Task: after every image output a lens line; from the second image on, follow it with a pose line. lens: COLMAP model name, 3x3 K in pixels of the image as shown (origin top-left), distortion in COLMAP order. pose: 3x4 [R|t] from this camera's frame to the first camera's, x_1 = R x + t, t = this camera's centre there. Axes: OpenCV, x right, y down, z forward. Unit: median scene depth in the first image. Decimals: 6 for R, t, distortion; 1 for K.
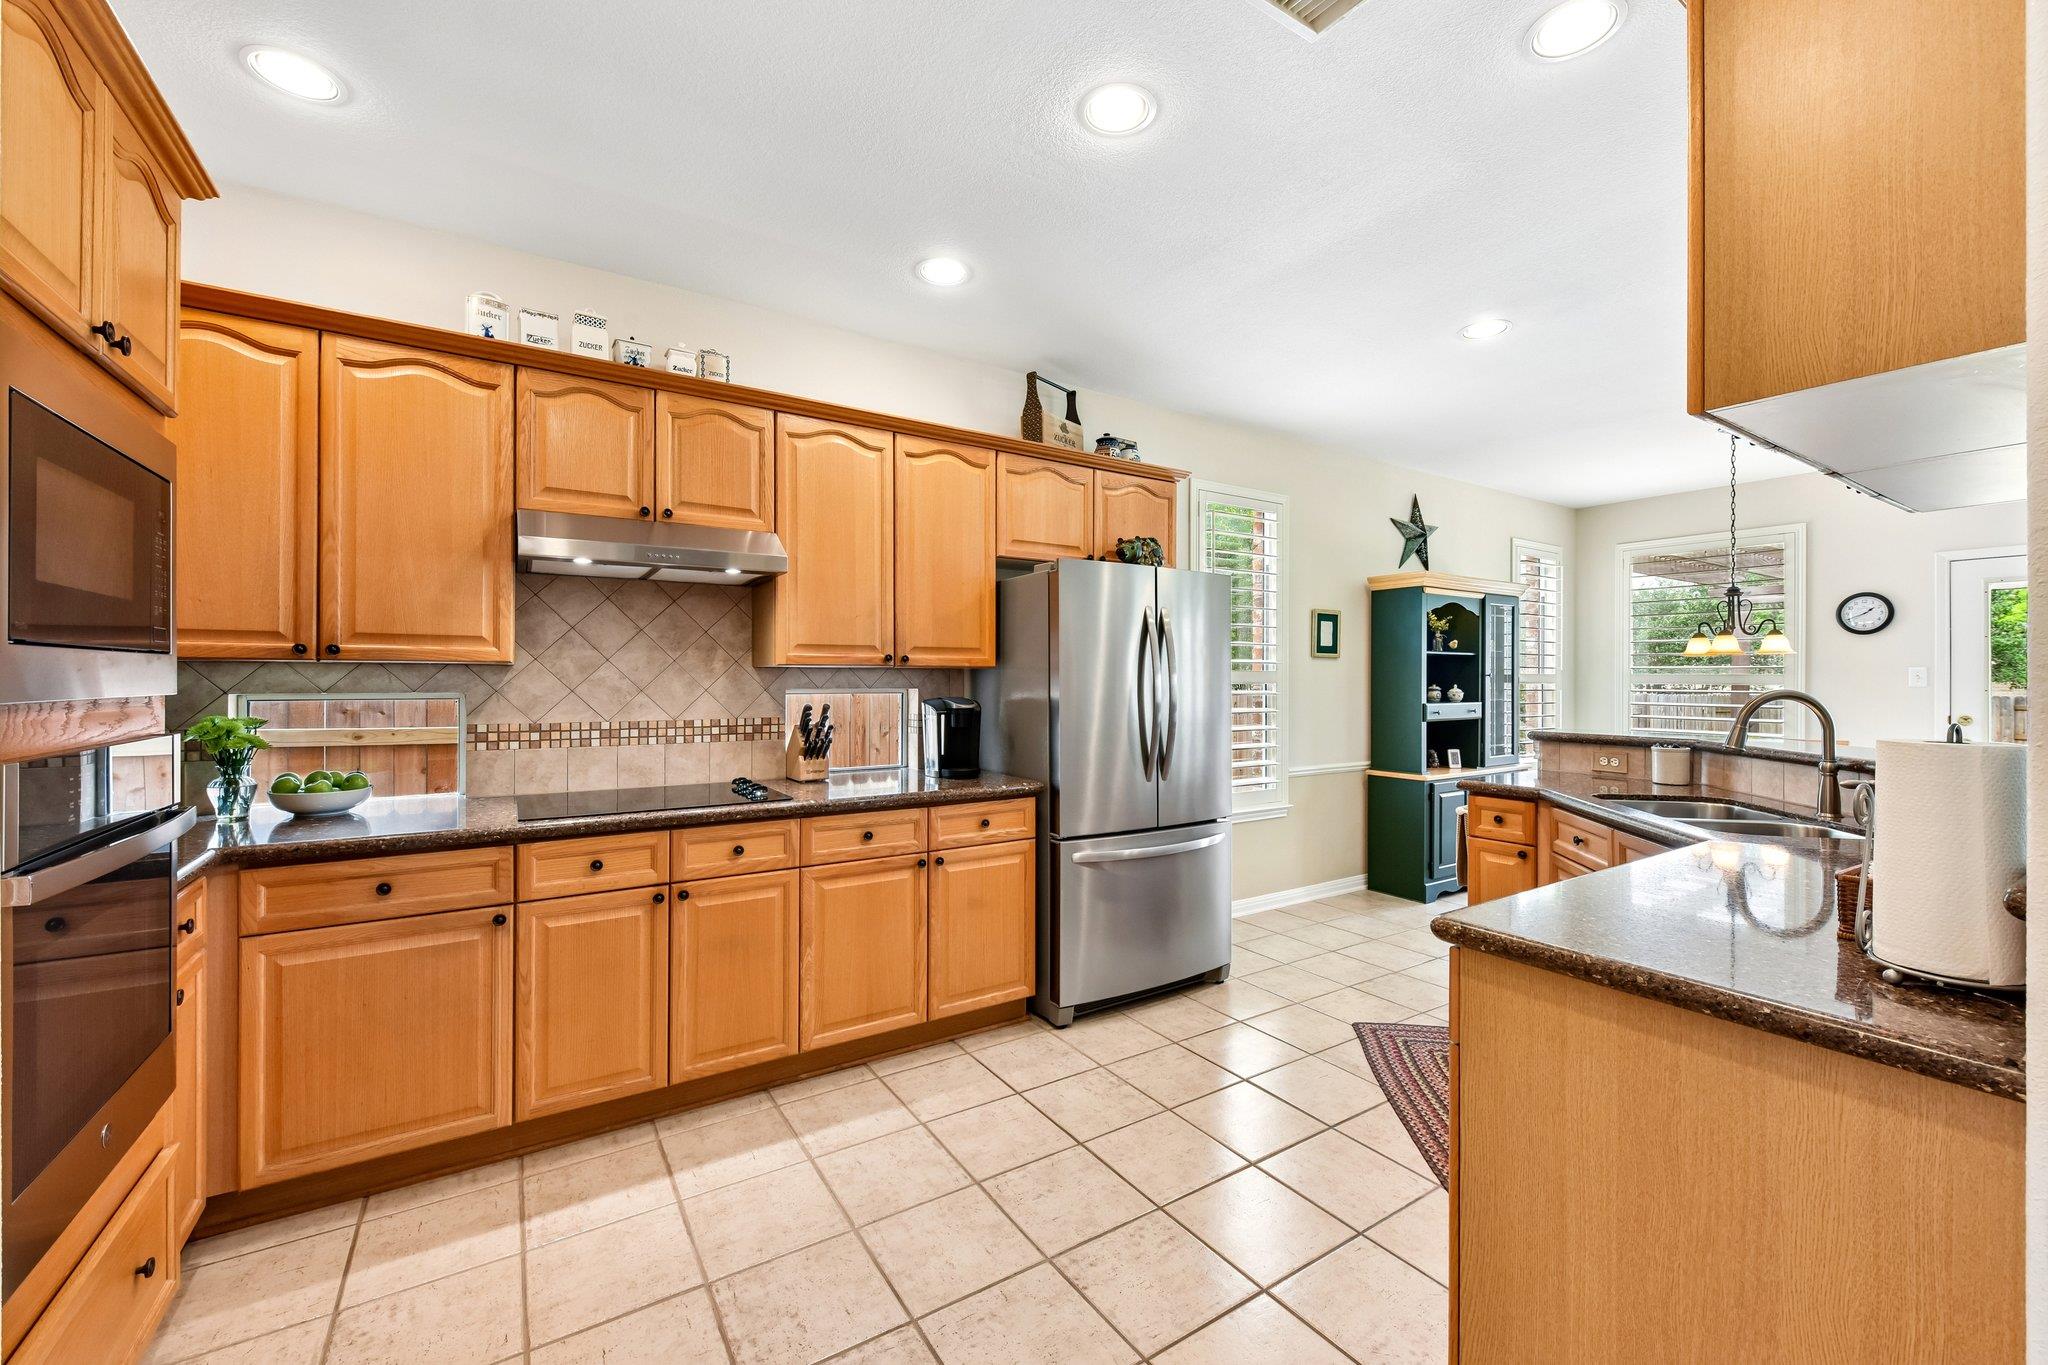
lens RADIAL K [[821.6, 0, 1024.0], [0, 821.6, 676.9], [0, 0, 1]] dist [-0.002687, -0.000347]
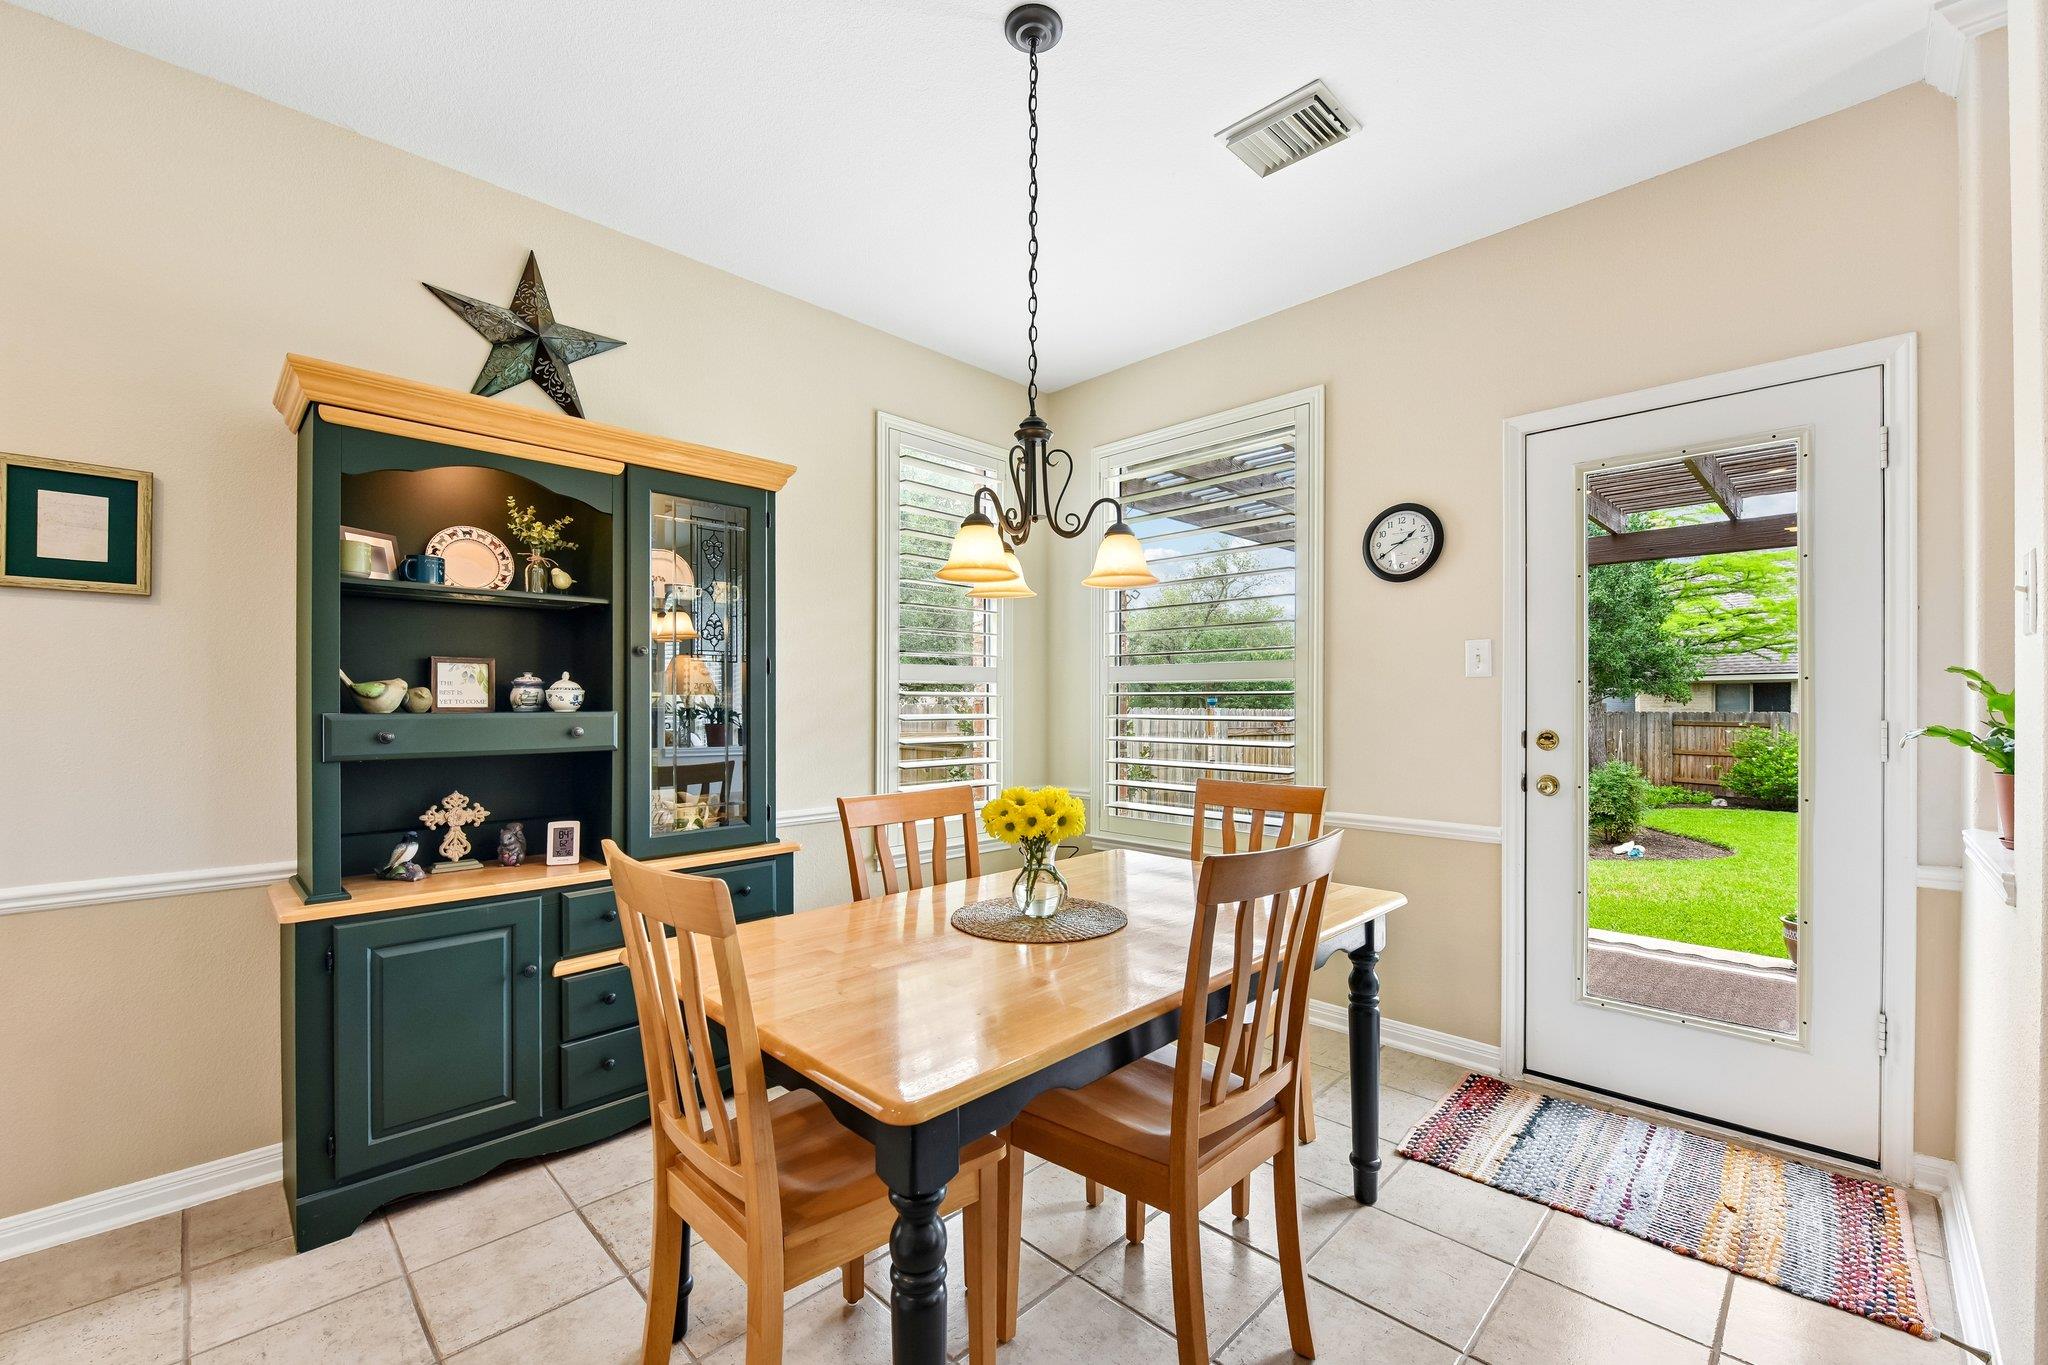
lens RADIAL K [[821.6, 0, 1026.7], [0, 821.6, 697.9], [0, 0, 1]] dist [-0.002687, -0.000347]
pose [[0.978348, -0.002082, 0.206955, 0.678430], [0.002590, 0.999994, -0.002187, 0.024961], [-0.206949, 0.002675, 0.978348, 0.527847]]
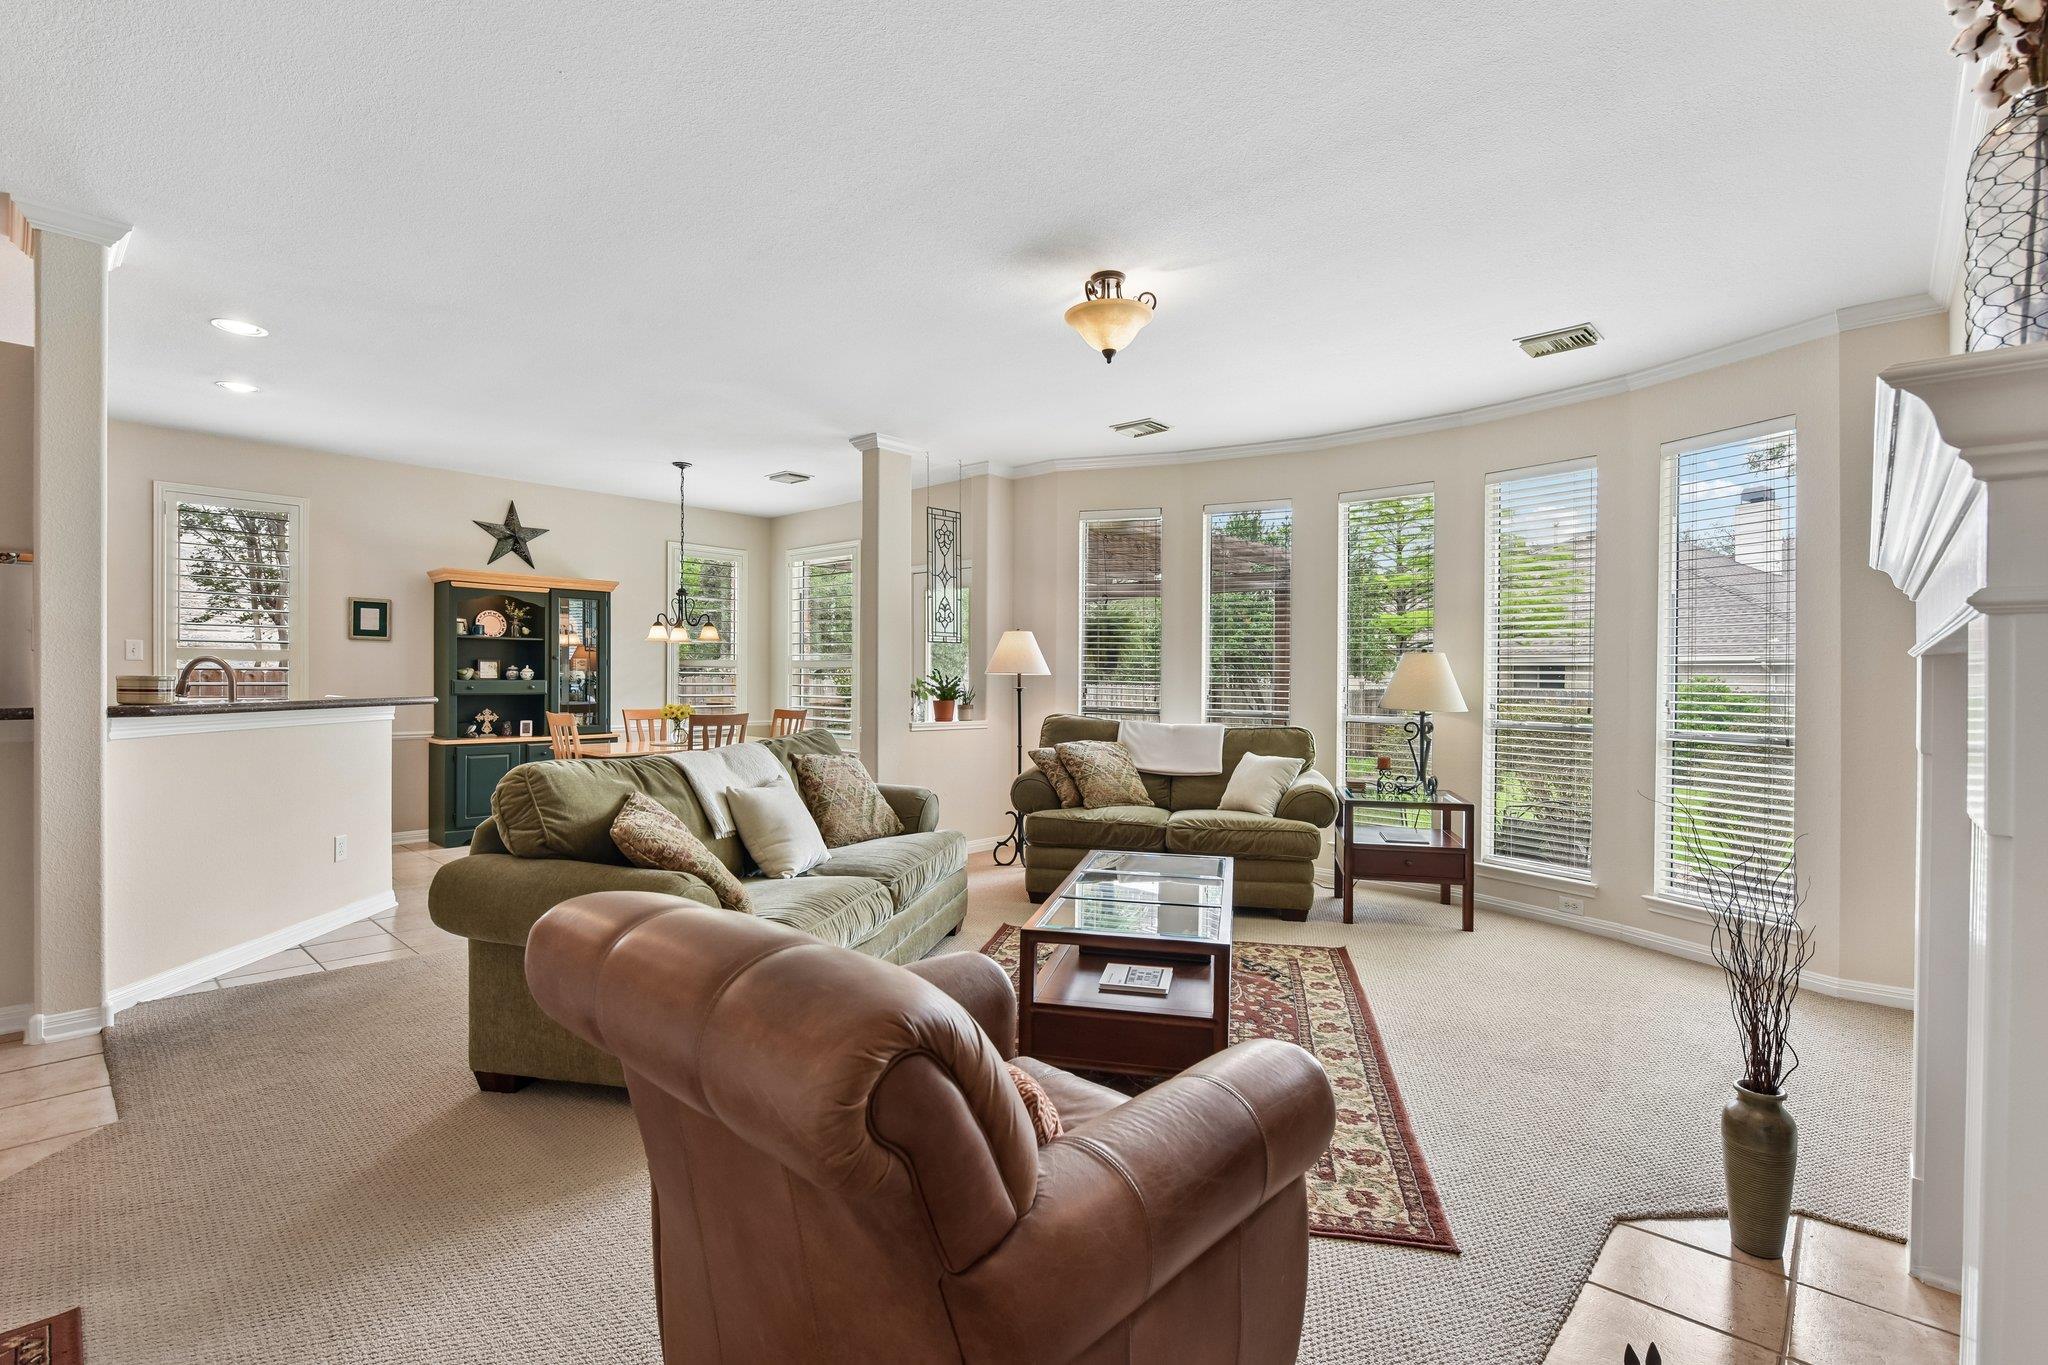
lens RADIAL K [[904.2, 0, 1025.5], [0, 904.2, 680.8], [0, 0, 1]] dist [0.000600, 0.000121]
pose [[0.969687, 0.003804, 0.244322, 0.907060], [-0.006695, 0.999917, 0.011004, 0.012843], [-0.244260, -0.012306, 0.969632, -0.433918]]
